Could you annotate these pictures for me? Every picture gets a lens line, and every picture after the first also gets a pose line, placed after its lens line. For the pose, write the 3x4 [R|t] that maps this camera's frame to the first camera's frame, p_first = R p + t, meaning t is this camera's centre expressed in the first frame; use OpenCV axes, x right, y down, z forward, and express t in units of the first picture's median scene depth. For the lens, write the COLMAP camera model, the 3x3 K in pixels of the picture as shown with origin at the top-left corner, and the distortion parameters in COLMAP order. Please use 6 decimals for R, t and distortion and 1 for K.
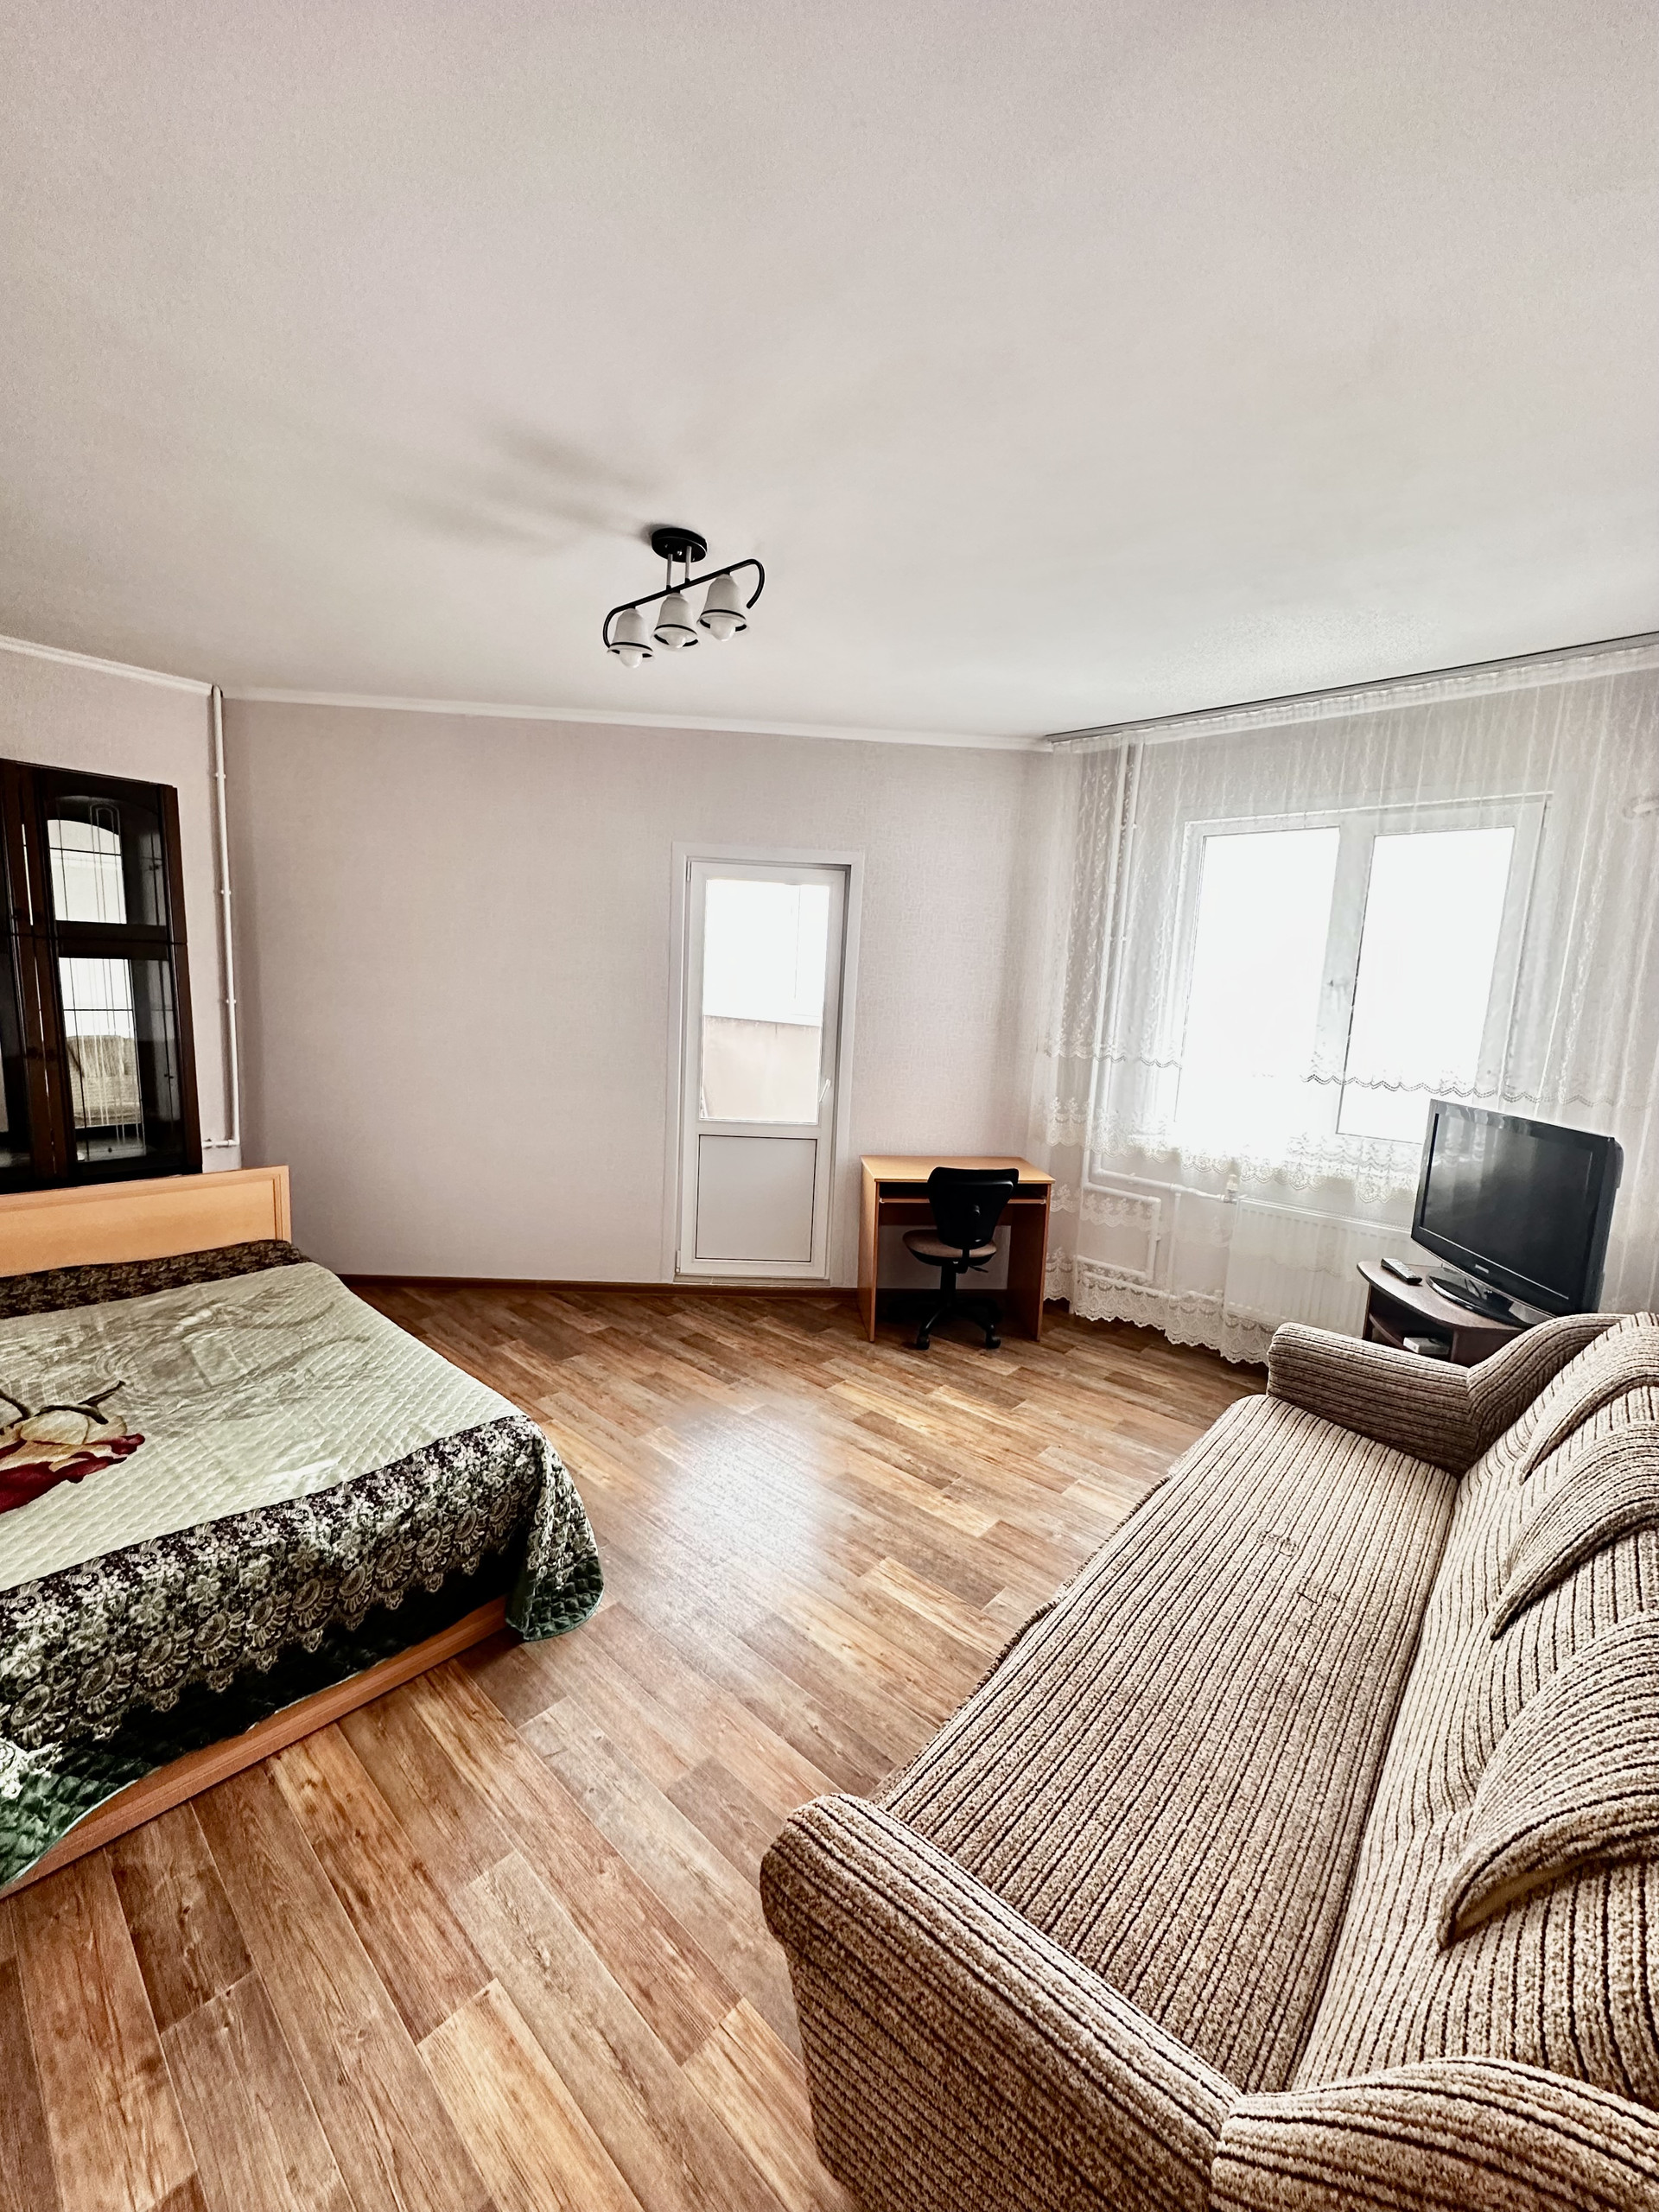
lens RADIAL K [[881.6, 0, 829.5], [0, 881.6, 1106.0], [0, 0, 1]] dist [0.000043, 0.000014]
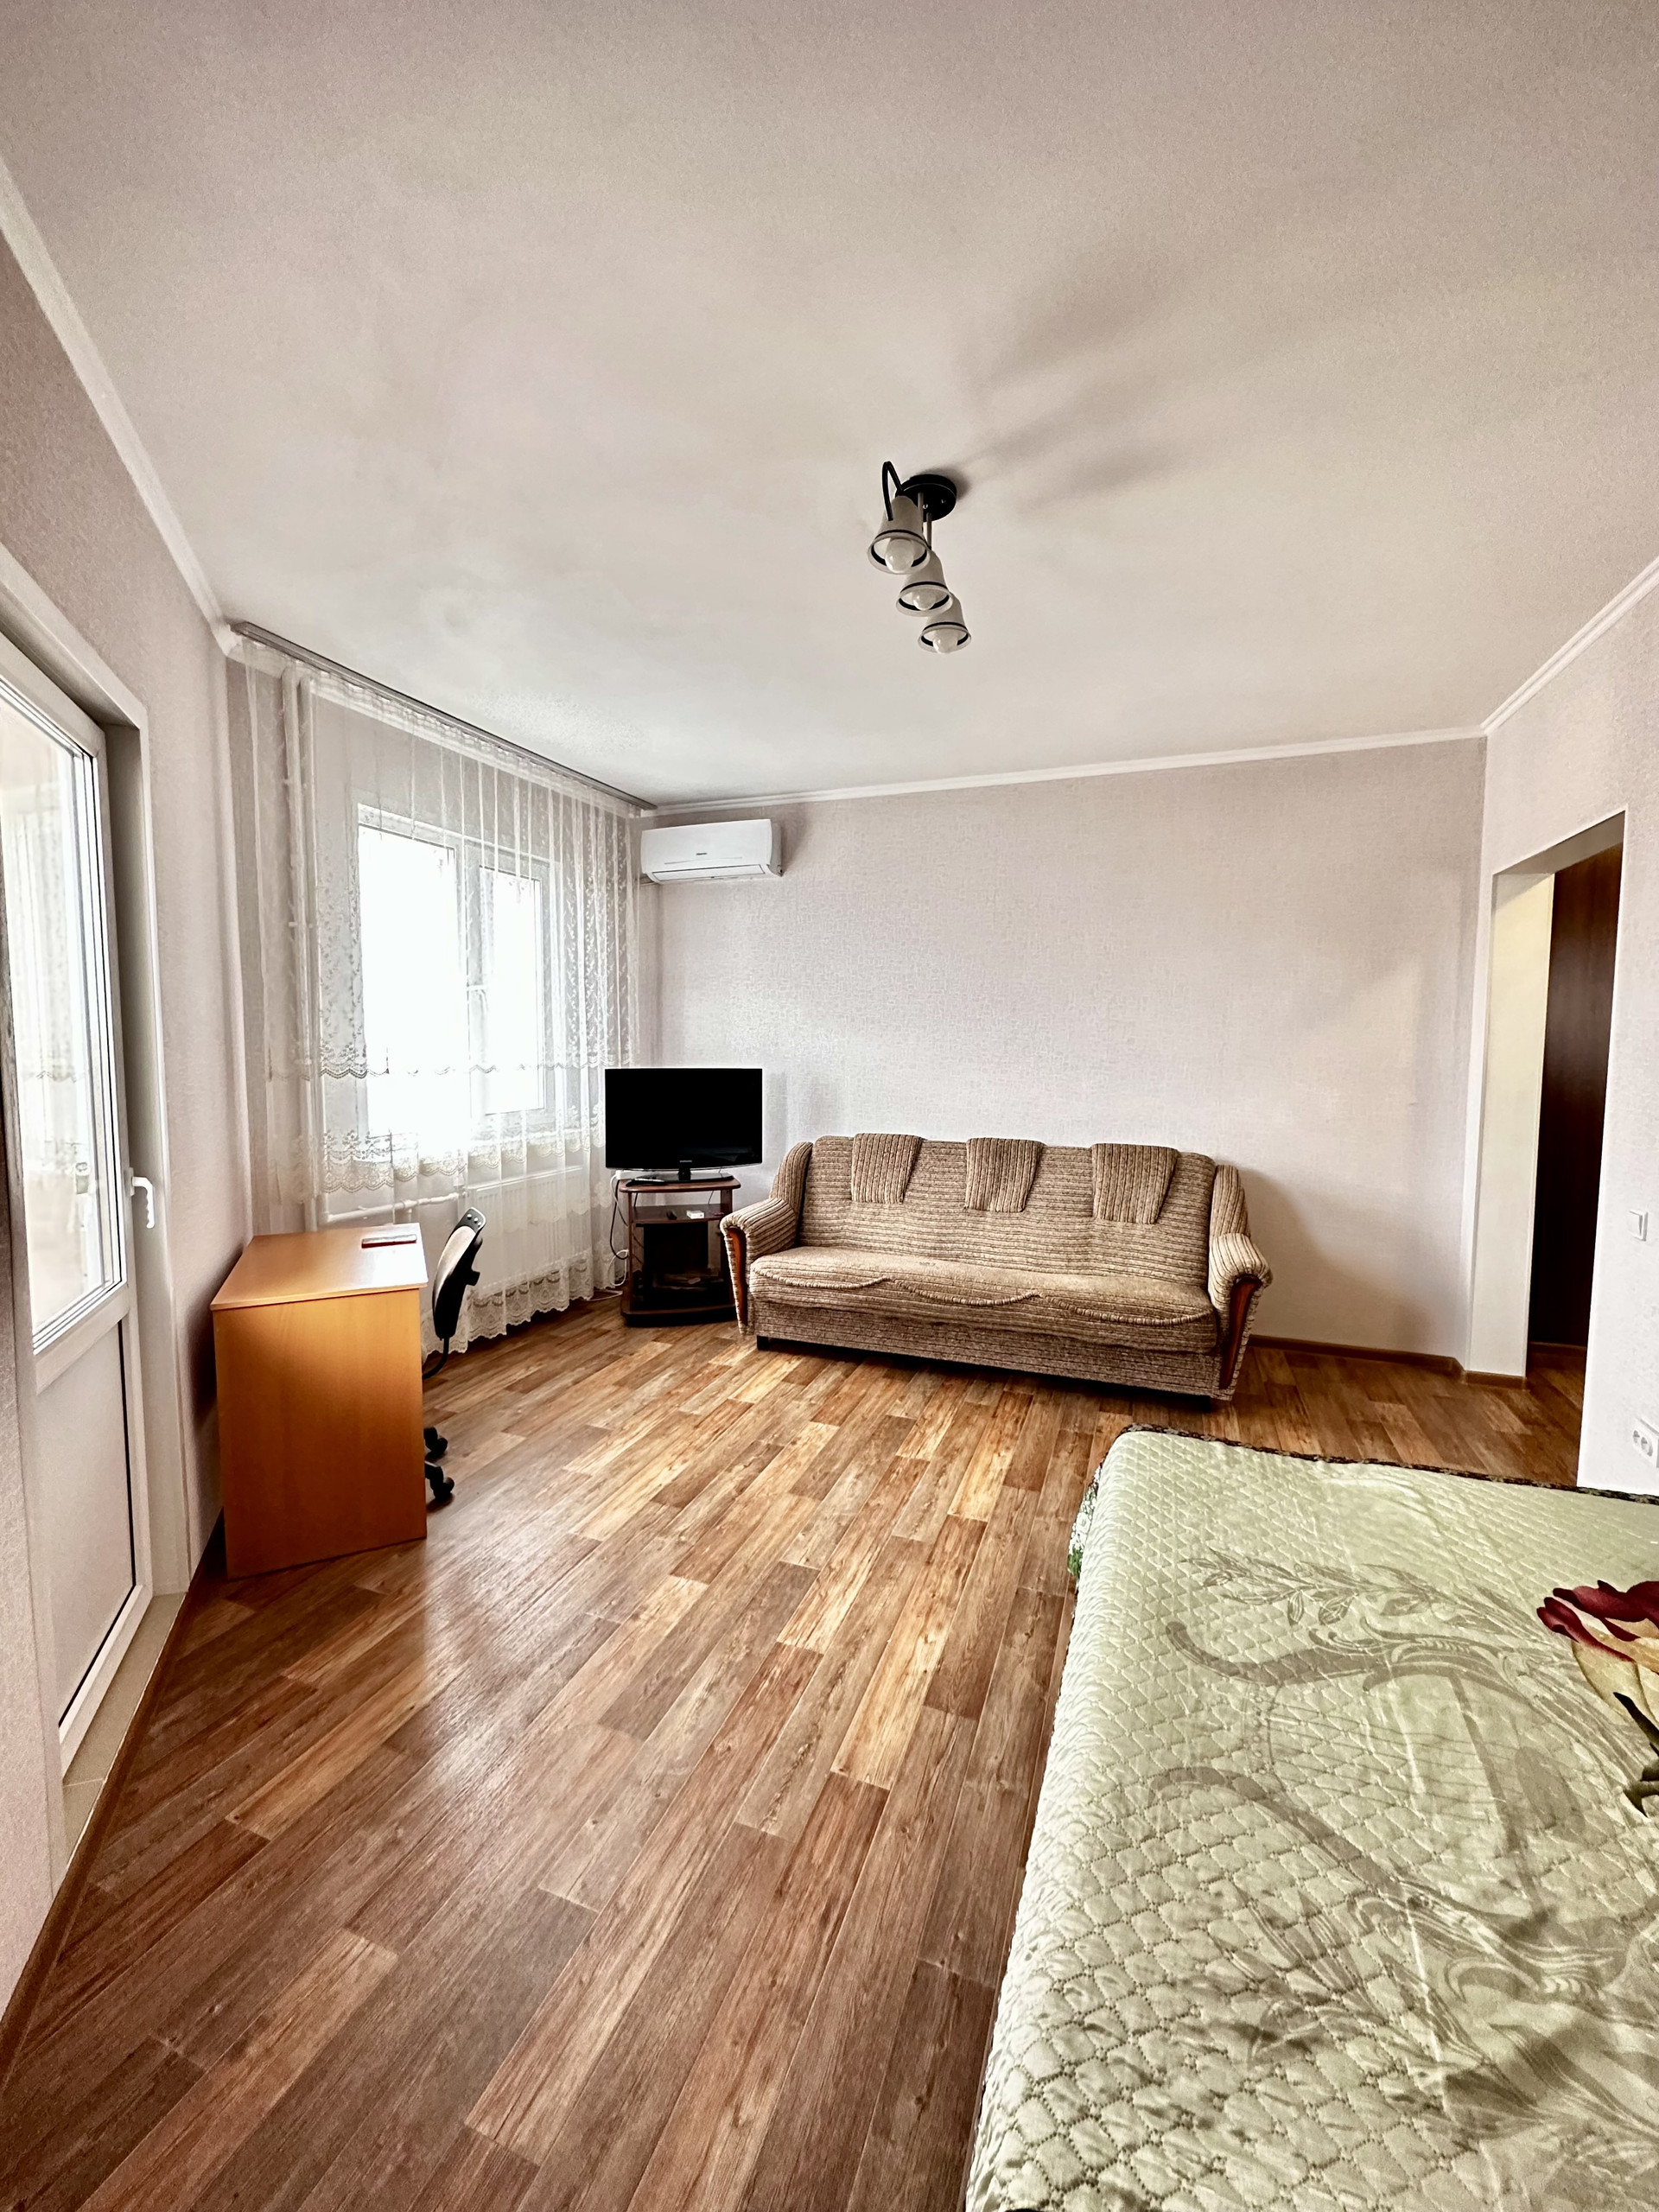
lens RADIAL K [[881.6, 0, 829.5], [0, 881.6, 1106.0], [0, 0, 1]] dist [0.000043, 0.000014]
pose [[-0.364887, -0.115239, 0.923893, -1.055035], [0.106209, 0.980681, 0.164269, -0.195293], [-0.924974, 0.158065, -0.345598, 1.534611]]
